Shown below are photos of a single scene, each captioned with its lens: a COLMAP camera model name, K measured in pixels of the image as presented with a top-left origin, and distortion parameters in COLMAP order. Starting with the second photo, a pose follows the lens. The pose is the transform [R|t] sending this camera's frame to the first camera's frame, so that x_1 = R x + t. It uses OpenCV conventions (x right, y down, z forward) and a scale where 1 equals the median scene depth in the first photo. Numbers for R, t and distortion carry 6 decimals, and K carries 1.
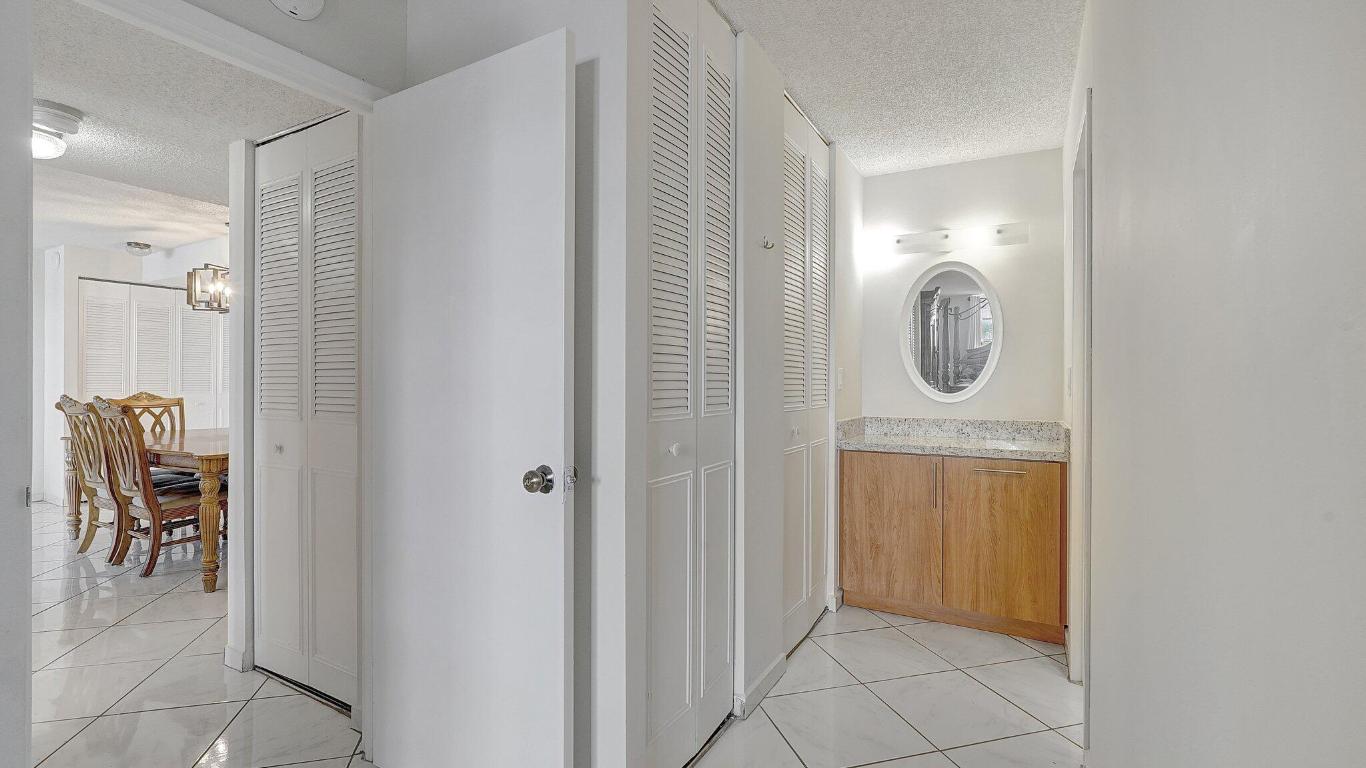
lens RADIAL K [[592.0, 0, 683.0], [0, 592.0, 384.0], [0, 0, 1]] dist [-0.003039, -0.000003]
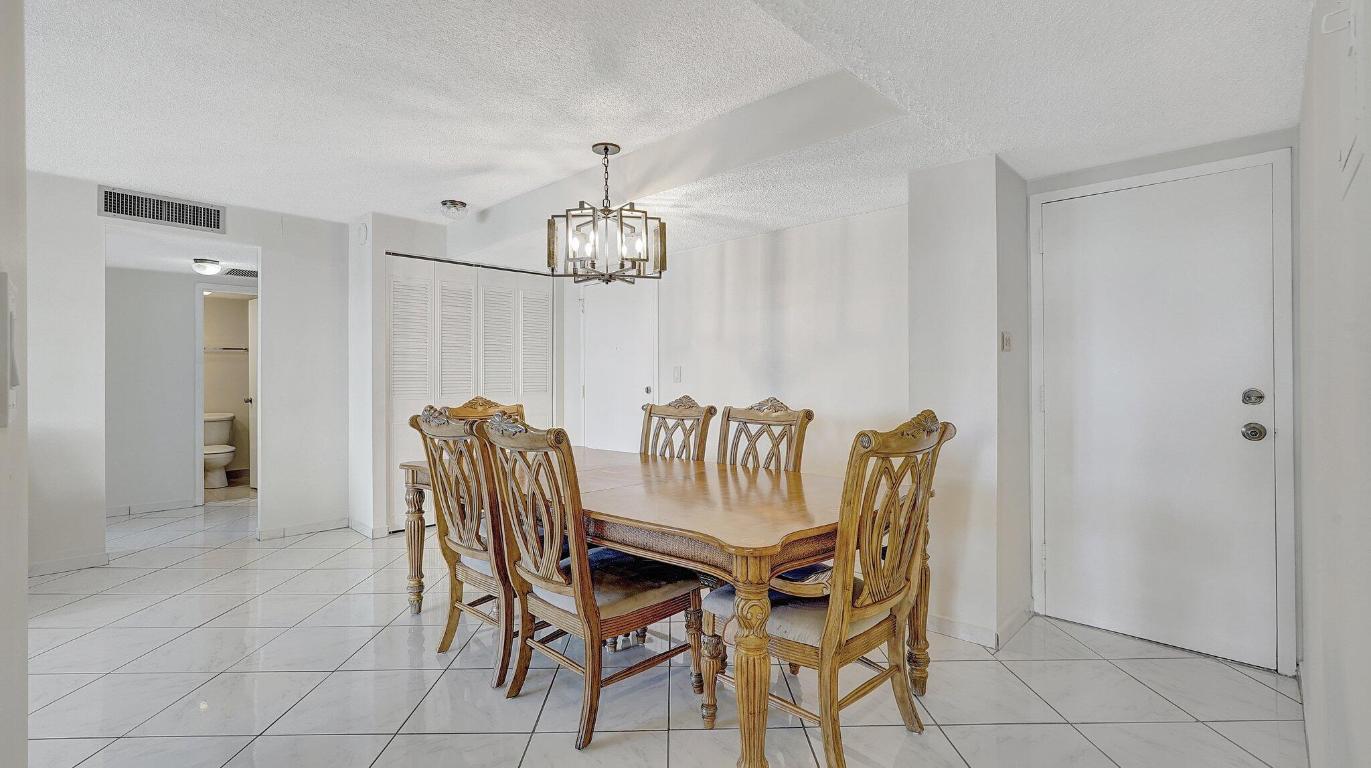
lens RADIAL K [[611.1, 0, 687.5], [0, 611.1, 379.7], [0, 0, 1]] dist [-0.008593, 0.006746]
pose [[0.968556, -0.007487, -0.248683, -0.605462], [0.006976, 0.999971, -0.002936, -0.004506], [0.248698, 0.001109, 0.968580, 0.432533]]
